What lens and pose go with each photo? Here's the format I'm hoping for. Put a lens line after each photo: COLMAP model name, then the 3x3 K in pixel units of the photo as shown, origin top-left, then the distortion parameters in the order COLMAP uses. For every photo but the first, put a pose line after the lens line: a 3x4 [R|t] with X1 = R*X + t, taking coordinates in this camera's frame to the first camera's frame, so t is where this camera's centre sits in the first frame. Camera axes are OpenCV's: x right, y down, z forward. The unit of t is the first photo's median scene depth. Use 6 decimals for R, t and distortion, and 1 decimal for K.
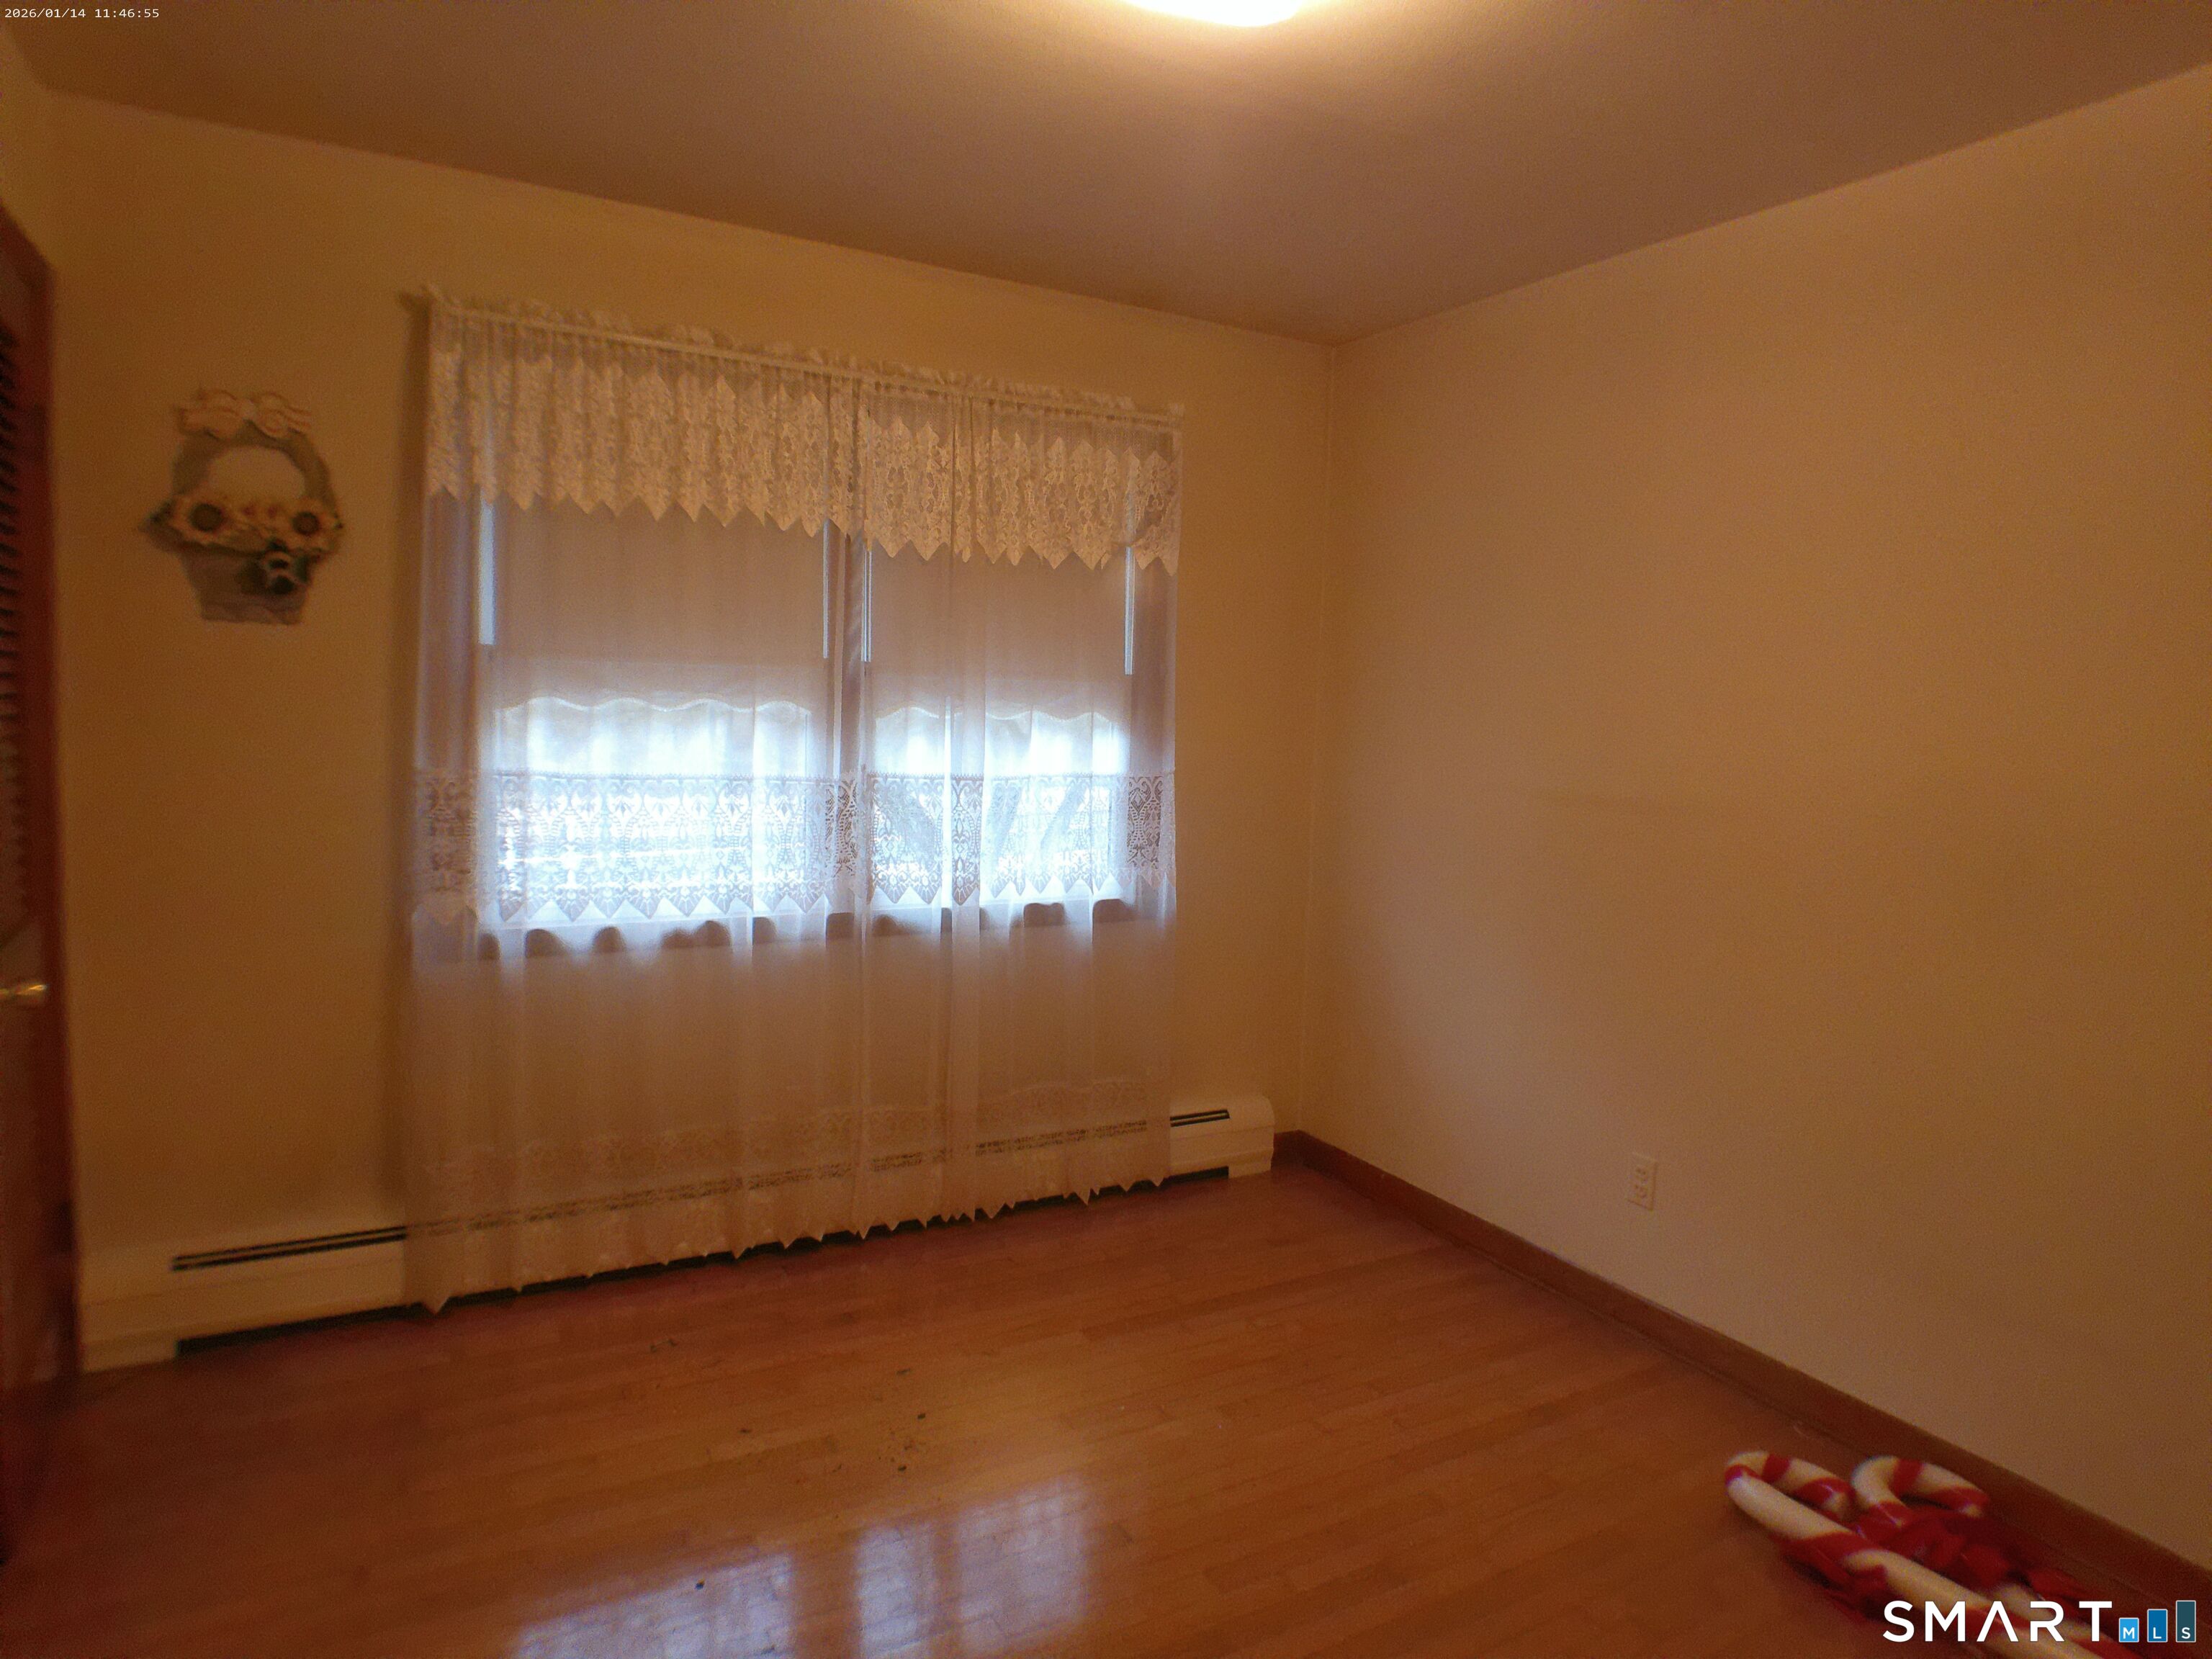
lens RADIAL K [[1305.6, 0, 1110.4], [0, 1305.6, 822.2], [0, 0, 1]] dist [-0.001876, -0.044209]
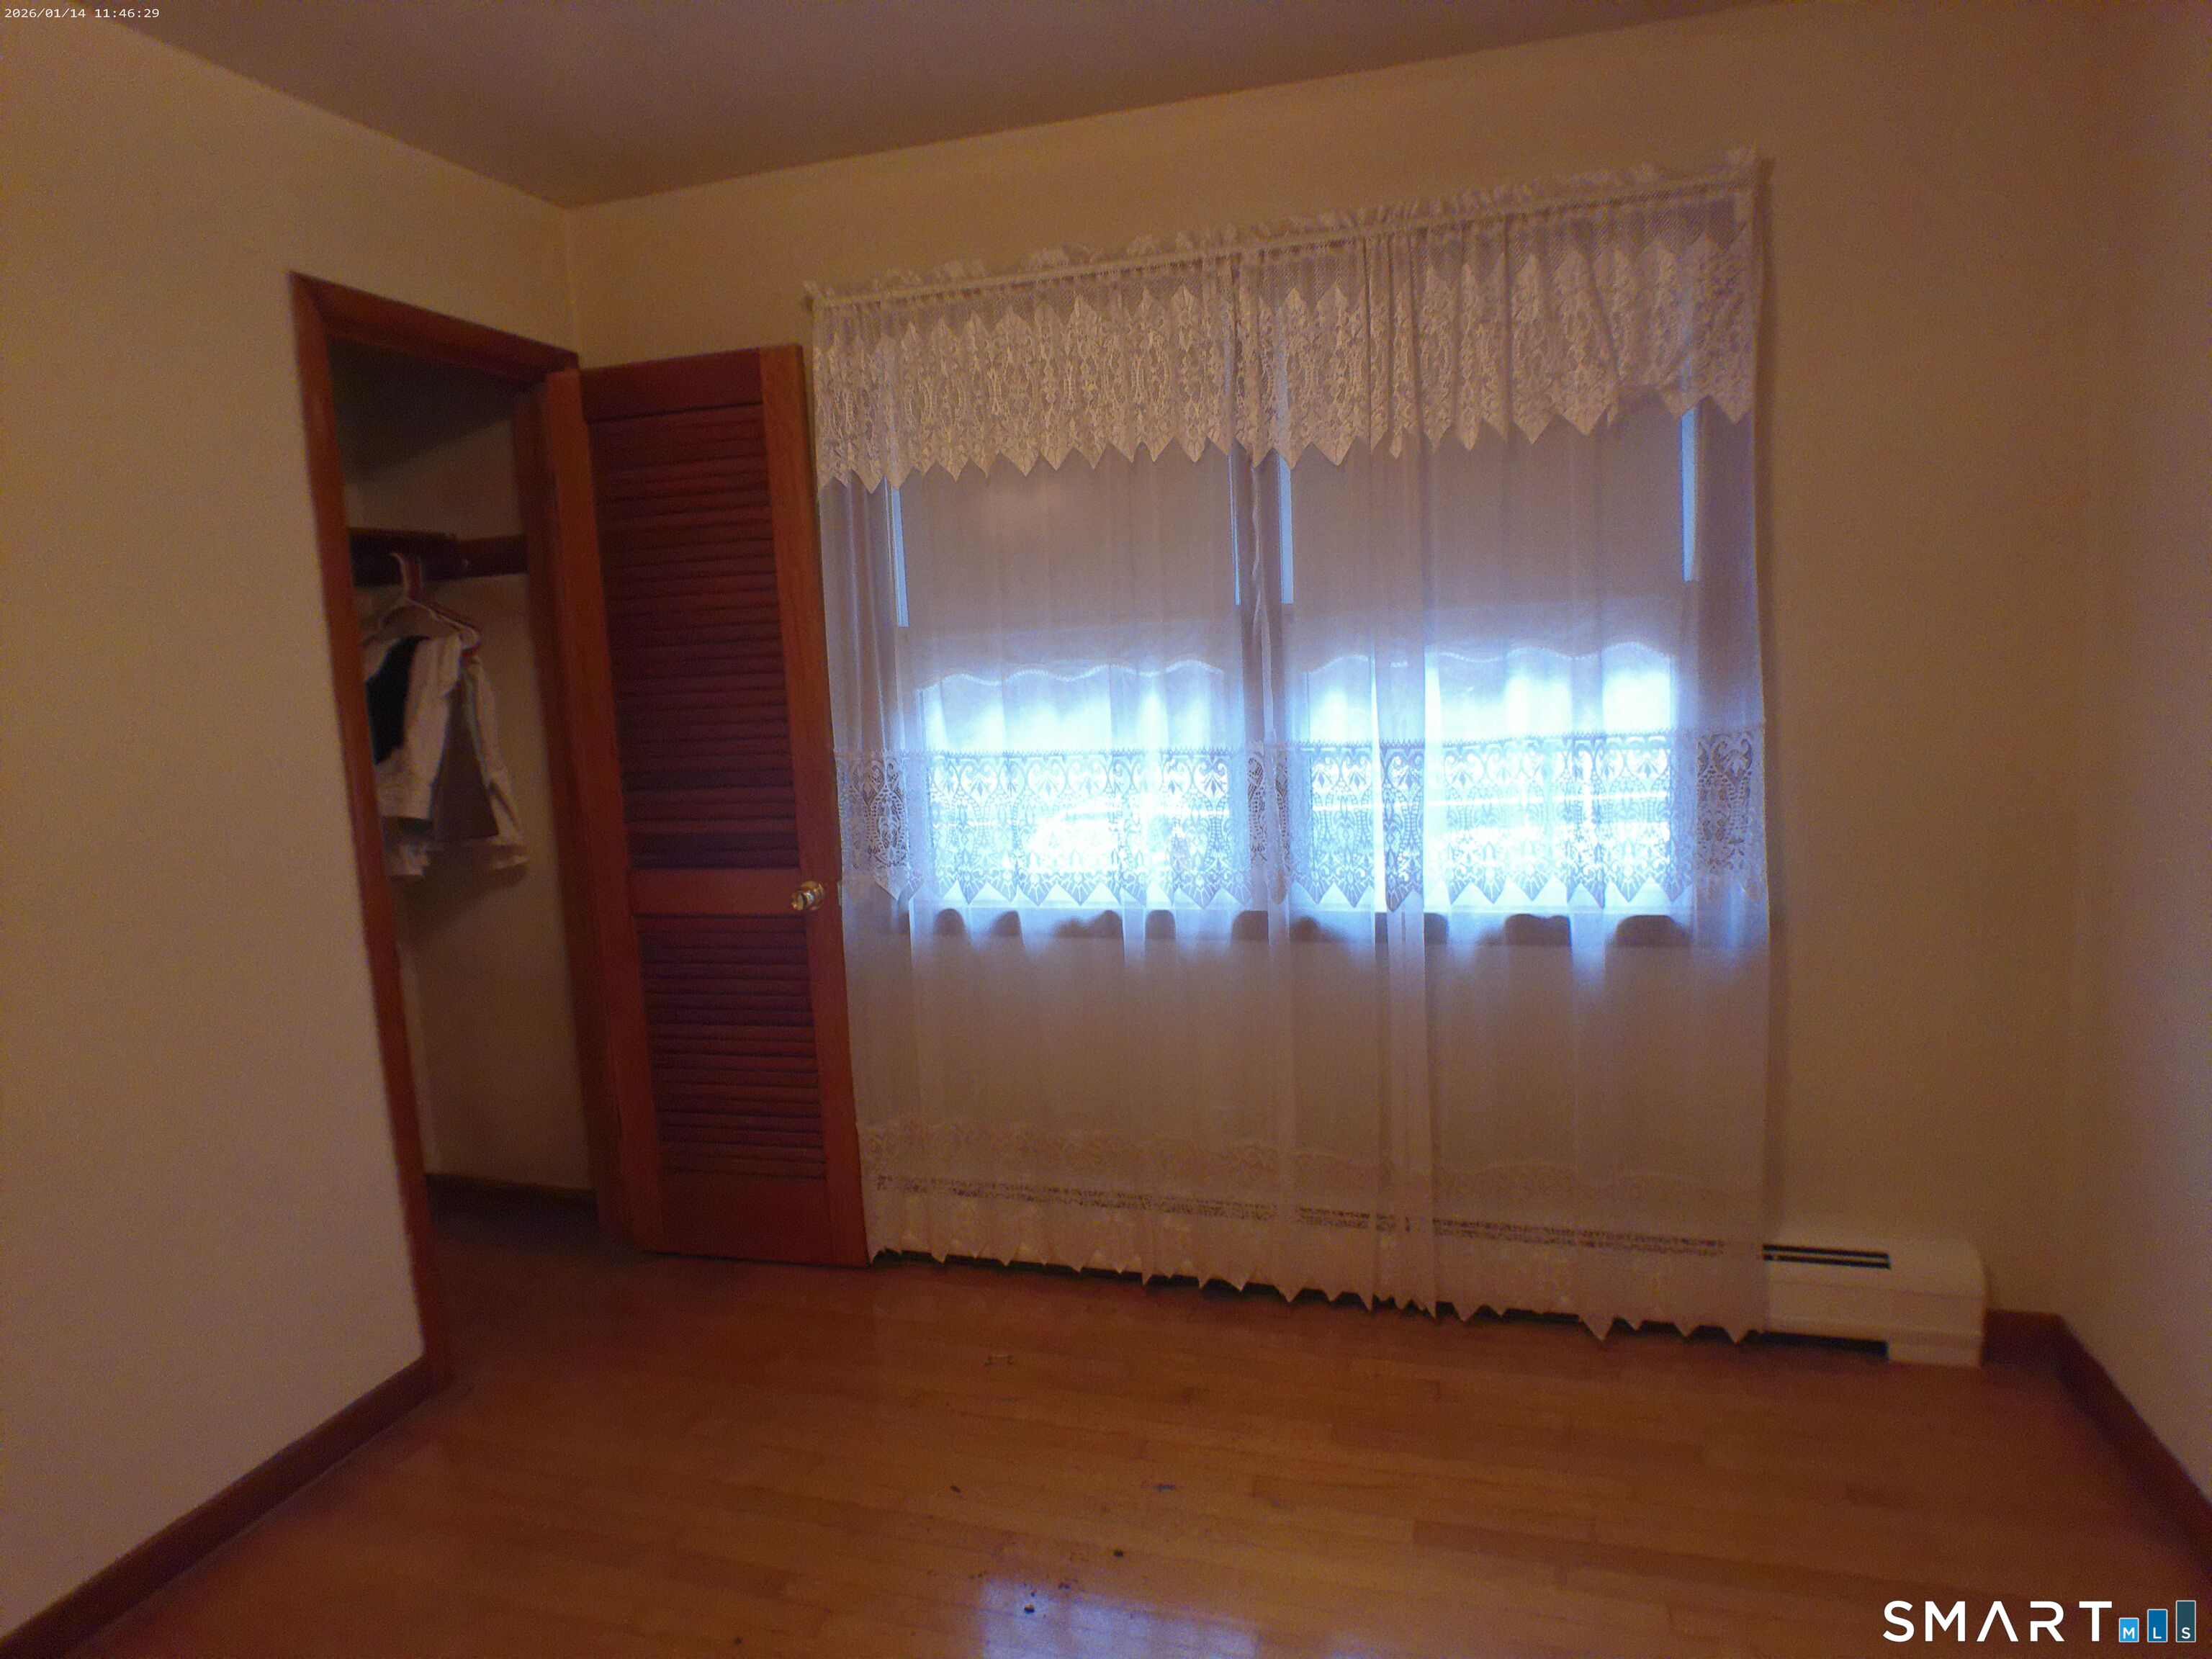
lens RADIAL K [[1301.2, 0, 1112.7], [0, 1301.2, 826.5], [0, 0, 1]] dist [-0.020721, -0.011632]
pose [[0.692177, 0.028597, -0.721161, 0.327605], [0.007986, 0.998850, 0.047273, -0.024152], [0.721684, -0.038481, 0.691153, 0.364080]]
